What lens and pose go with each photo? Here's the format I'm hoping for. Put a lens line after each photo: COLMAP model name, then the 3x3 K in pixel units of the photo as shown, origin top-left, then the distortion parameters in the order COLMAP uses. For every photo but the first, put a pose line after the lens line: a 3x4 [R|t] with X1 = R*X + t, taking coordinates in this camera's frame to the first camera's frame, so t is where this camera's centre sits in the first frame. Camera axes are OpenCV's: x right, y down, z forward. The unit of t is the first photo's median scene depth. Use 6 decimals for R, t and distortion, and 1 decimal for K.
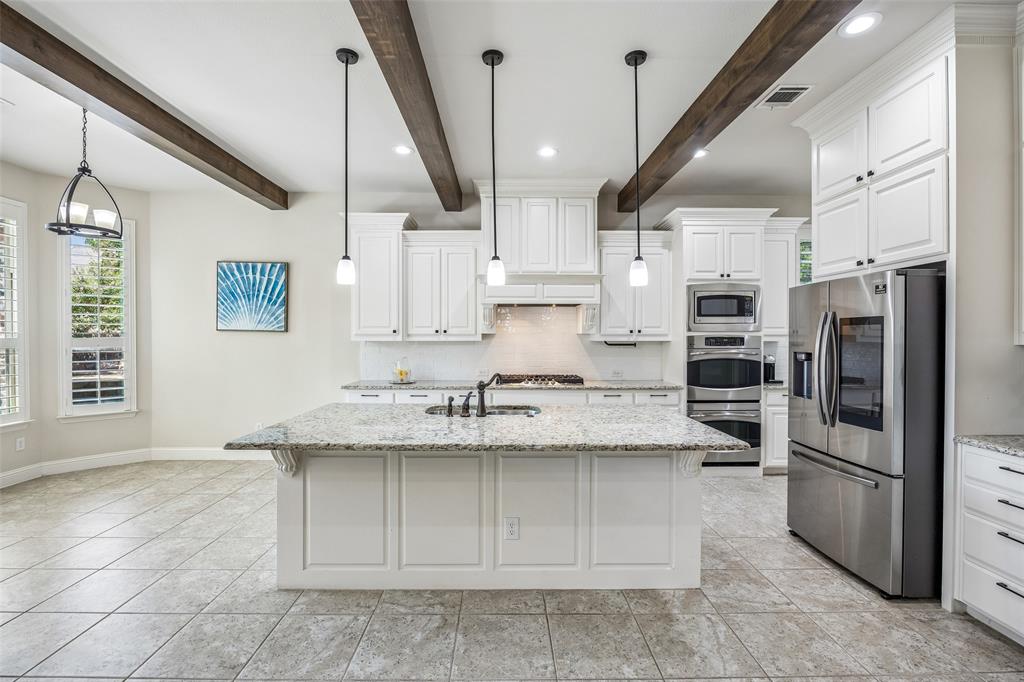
lens RADIAL K [[458.3, 0, 507.3], [0, 458.3, 339.1], [0, 0, 1]] dist [-0.008649, -0.000778]
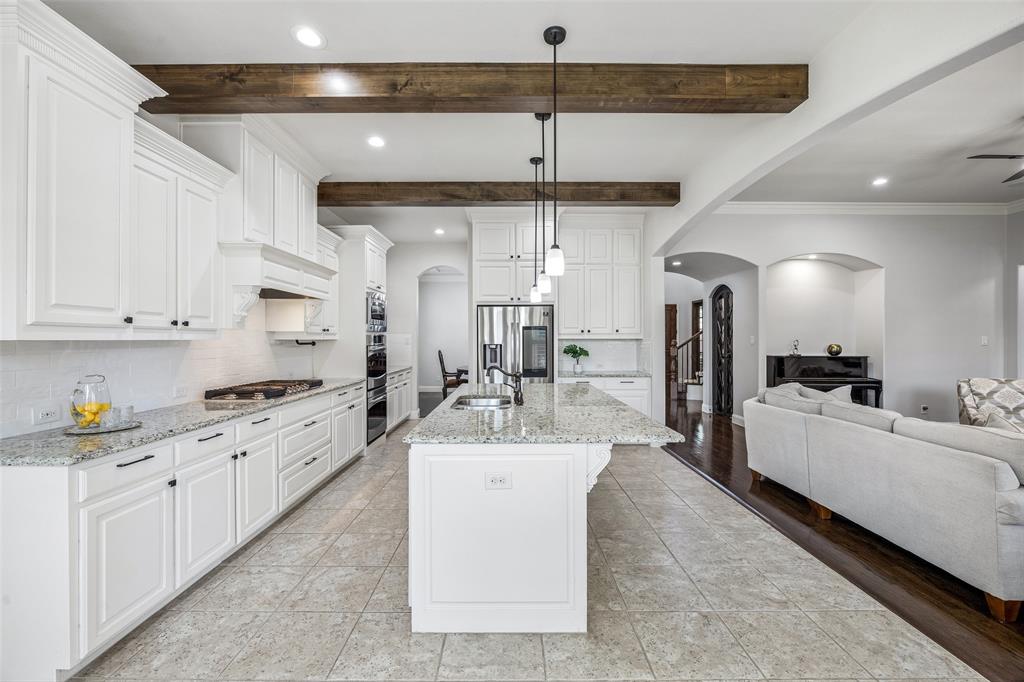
lens RADIAL K [[435.1, 0, 511.9], [0, 435.1, 339.7], [0, 0, 1]] dist [-0.009483, 0.000095]
pose [[0.002801, -0.001612, 0.999995, -0.725385], [0.008223, 0.999965, 0.001589, 0.006508], [-0.999962, 0.008219, 0.002814, 0.632304]]
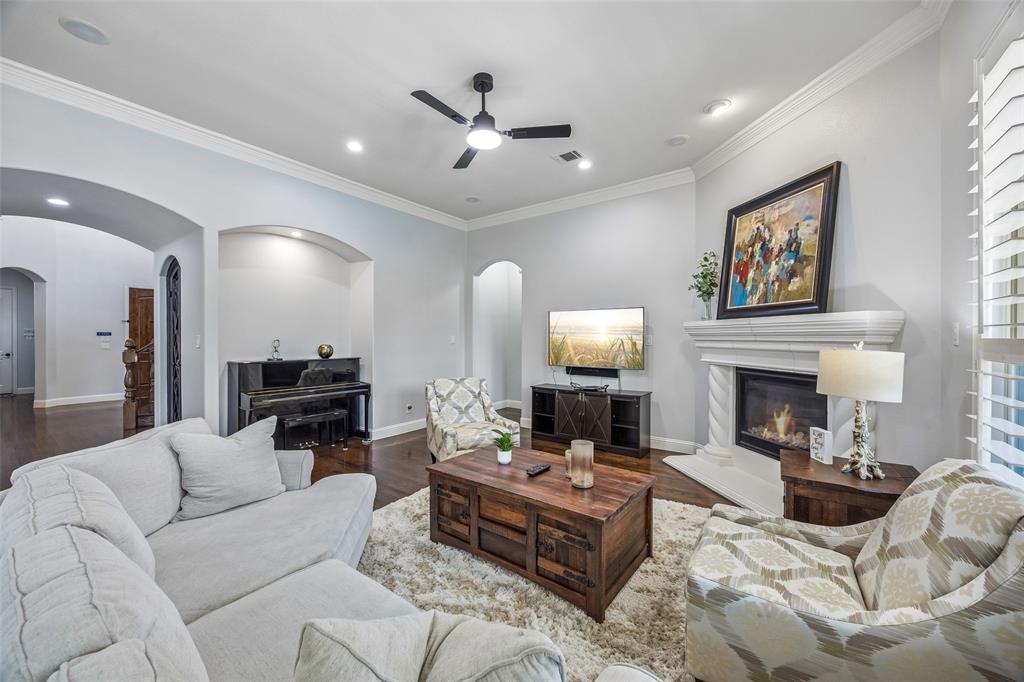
lens RADIAL K [[394.7, 0, 510.6], [0, 394.7, 337.2], [0, 0, 1]] dist [0.004541, 0.000283]
pose [[-0.804125, -0.002497, 0.594455, -0.345730], [0.003233, 0.999958, 0.008574, 0.003951], [-0.594451, 0.008816, -0.804083, 0.129835]]
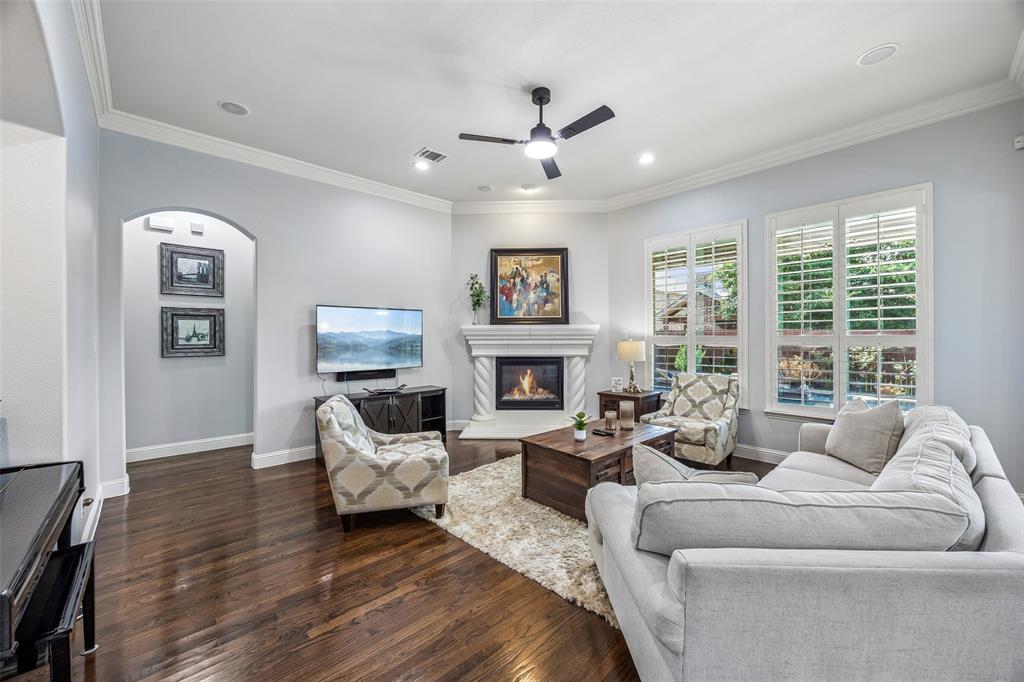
lens RADIAL K [[394.7, 0, 507.5], [0, 394.7, 338.9], [0, 0, 1]] dist [0.004541, 0.000283]
pose [[-0.736567, 0.005134, -0.676345, 0.608213], [-0.001940, 0.999951, 0.009702, 0.007004], [0.676361, 0.008458, -0.736521, 0.102285]]
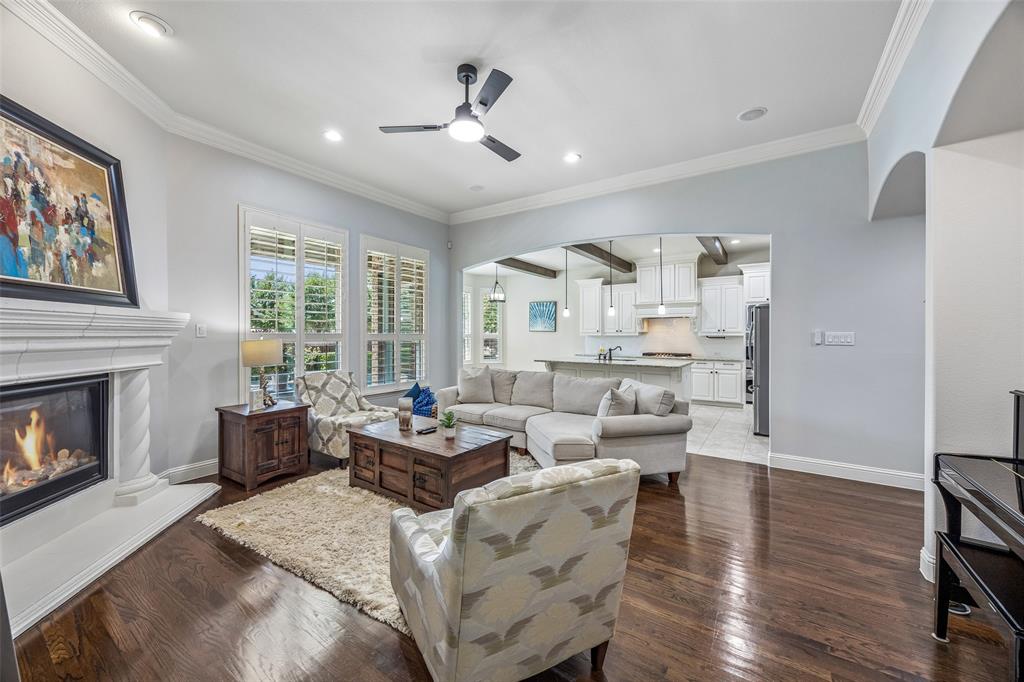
lens RADIAL K [[394.7, 0, 510.2], [0, 394.7, 334.5], [0, 0, 1]] dist [0.004541, 0.000283]
pose [[0.824663, 0.000359, -0.565624, 0.516610], [-0.005349, 0.999960, -0.007164, 0.016816], [0.565599, 0.008933, 0.824632, -0.873100]]
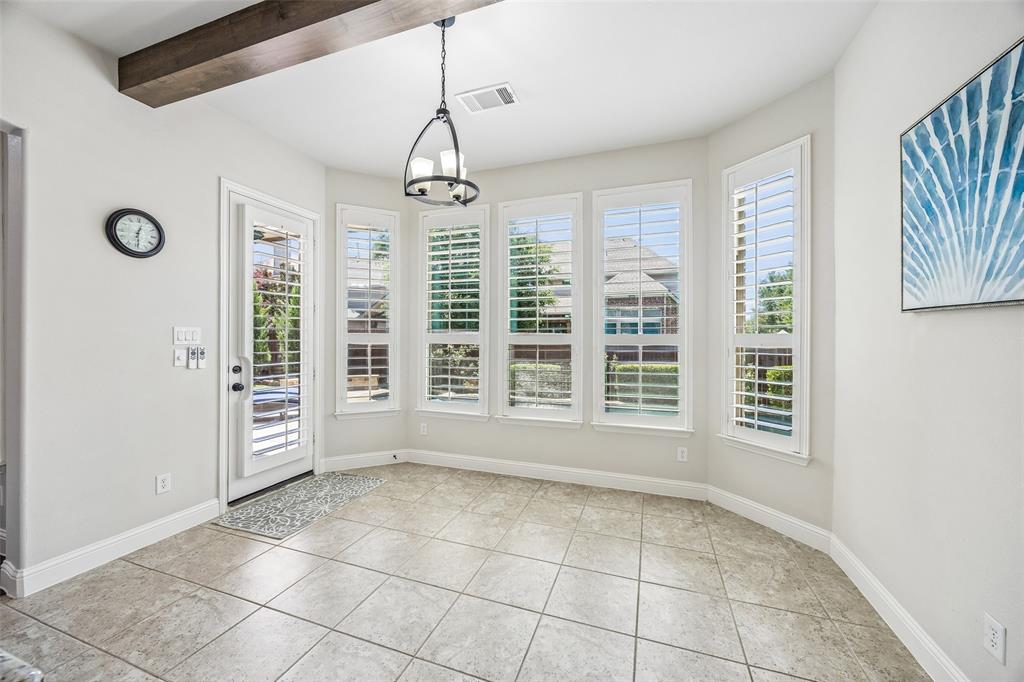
lens RADIAL K [[394.7, 0, 508.0], [0, 394.7, 339.6], [0, 0, 1]] dist [0.004541, 0.000283]
pose [[-0.345915, 0.003621, -0.938259, -0.226921], [-0.010680, 0.999913, 0.007797, 0.006058], [0.938205, 0.012718, -0.345846, 0.908102]]
